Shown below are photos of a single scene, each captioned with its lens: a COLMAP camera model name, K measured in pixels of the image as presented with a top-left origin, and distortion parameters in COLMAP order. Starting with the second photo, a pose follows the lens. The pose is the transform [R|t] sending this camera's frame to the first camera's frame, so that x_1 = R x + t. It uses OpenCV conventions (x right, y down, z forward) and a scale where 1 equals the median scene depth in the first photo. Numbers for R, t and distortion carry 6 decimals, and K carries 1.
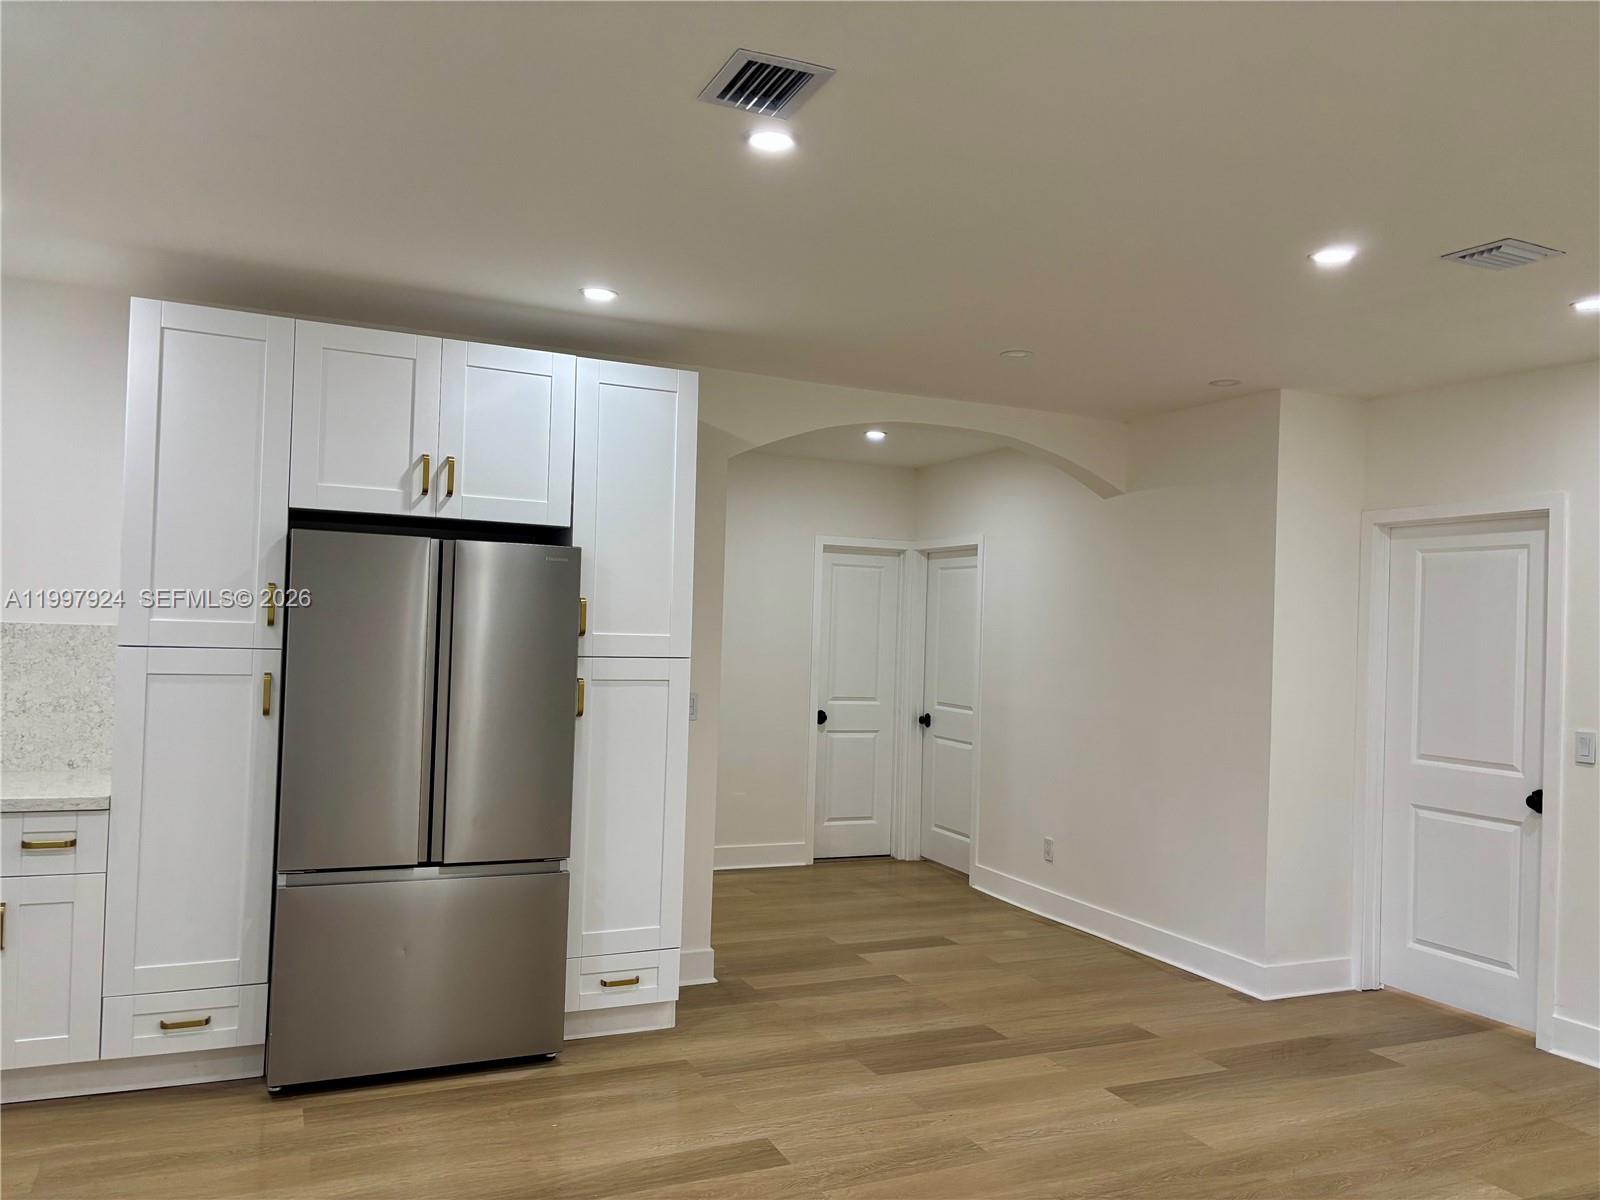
lens RADIAL K [[1214.7, 0, 802.3], [0, 1214.7, 605.6], [0, 0, 1]] dist [0.001593, 0.005597]
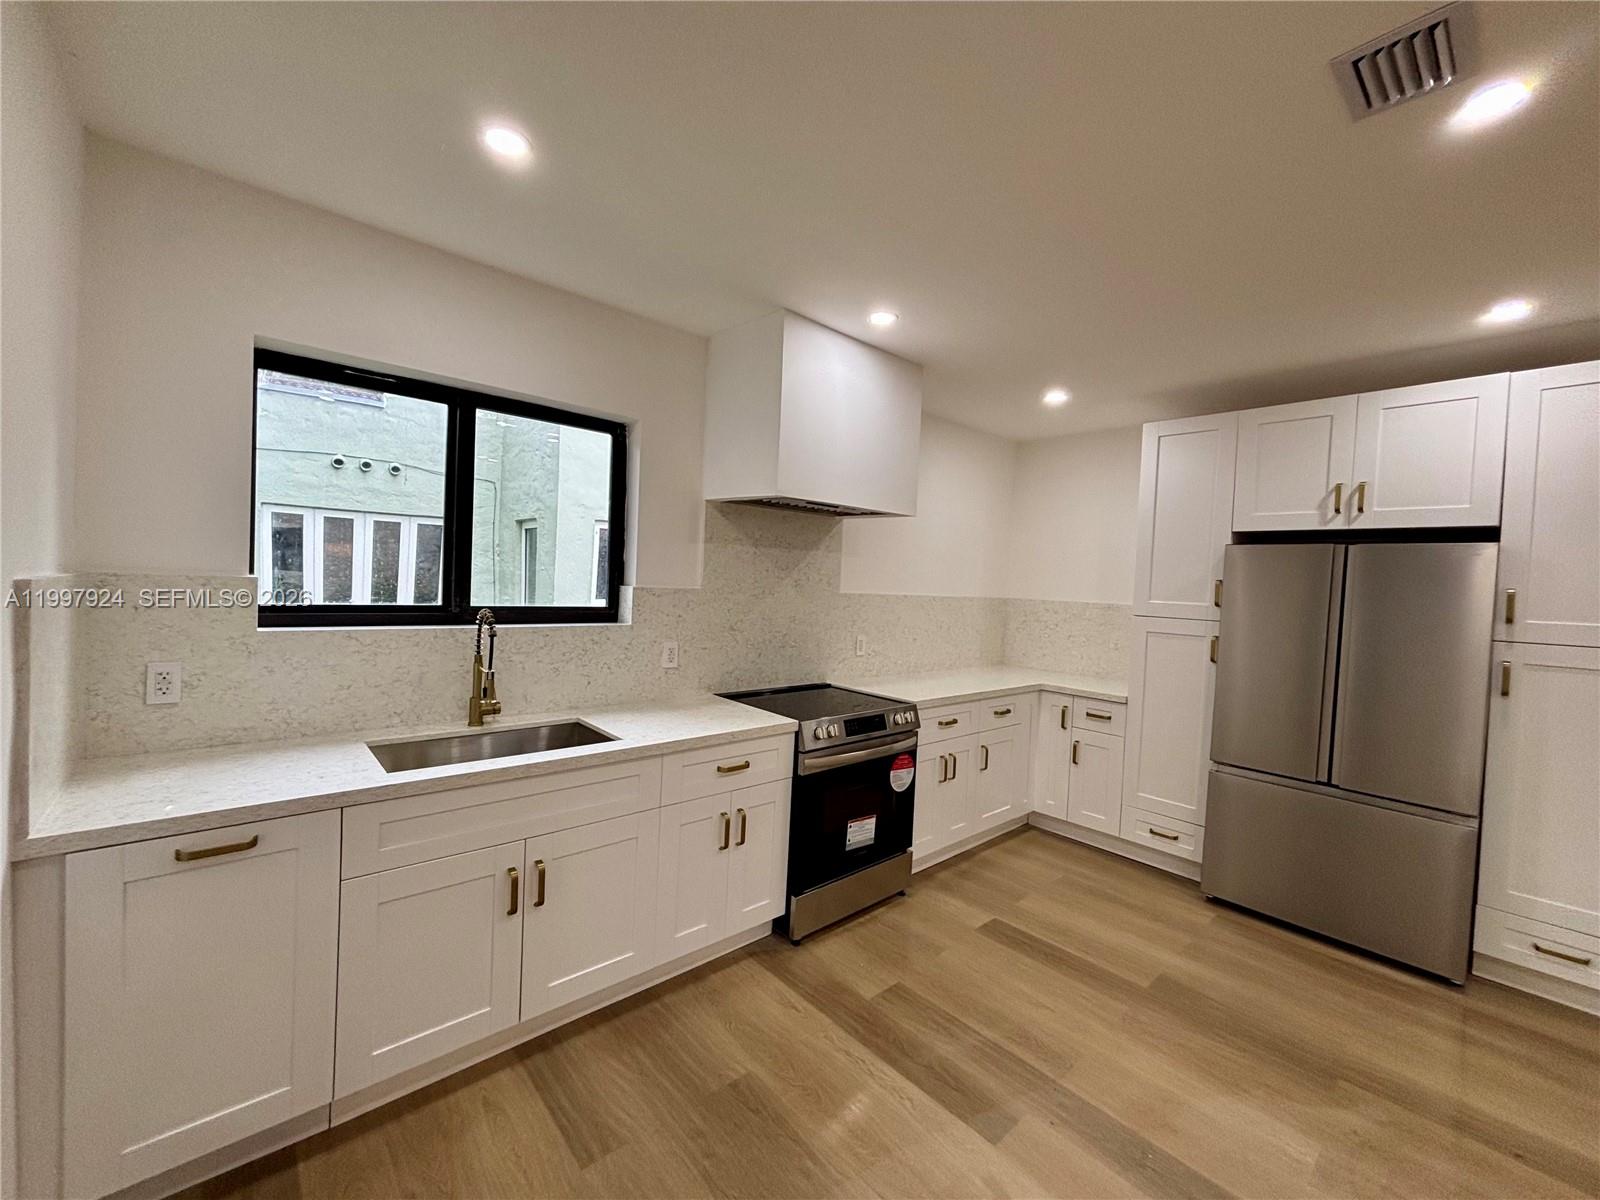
lens RADIAL K [[638.2, 0, 801.3], [0, 638.2, 594.9], [0, 0, 1]] dist [0.000946, 0.000075]
pose [[0.288987, -0.000236, -0.957333, 0.212199], [-0.016311, 0.999854, -0.005170, 0.014716], [0.957194, 0.017109, 0.288941, 0.234705]]
